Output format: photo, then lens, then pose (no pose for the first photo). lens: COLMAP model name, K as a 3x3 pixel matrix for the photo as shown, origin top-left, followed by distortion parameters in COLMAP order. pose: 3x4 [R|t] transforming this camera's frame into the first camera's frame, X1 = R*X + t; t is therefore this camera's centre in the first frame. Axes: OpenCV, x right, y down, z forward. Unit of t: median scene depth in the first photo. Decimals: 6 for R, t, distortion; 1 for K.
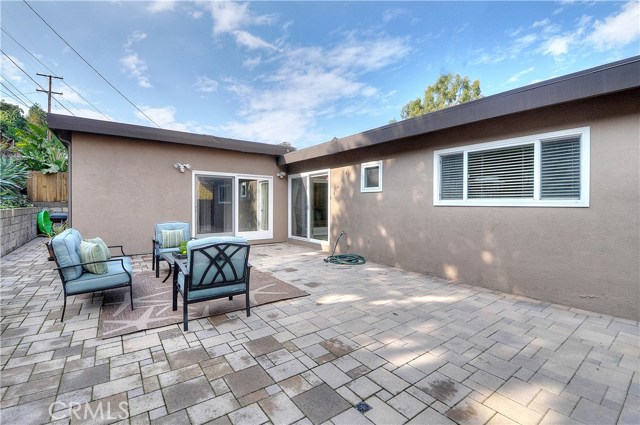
lens RADIAL K [[281.4, 0, 321.0], [0, 281.4, 202.0], [0, 0, 1]] dist [-0.004211, -0.006812]
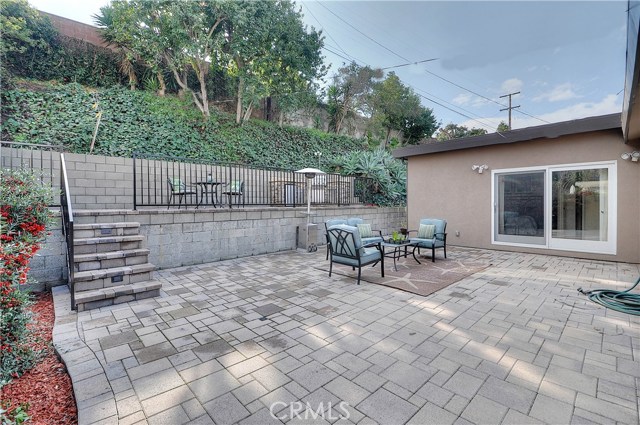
lens RADIAL K [[281.4, 0, 318.2], [0, 281.4, 211.0], [0, 0, 1]] dist [-0.004211, -0.006812]
pose [[0.114065, 0.017502, -0.993319, 1.175644], [0.011284, 0.999757, 0.018911, 0.016933], [0.993409, -0.013366, 0.113840, 0.702481]]
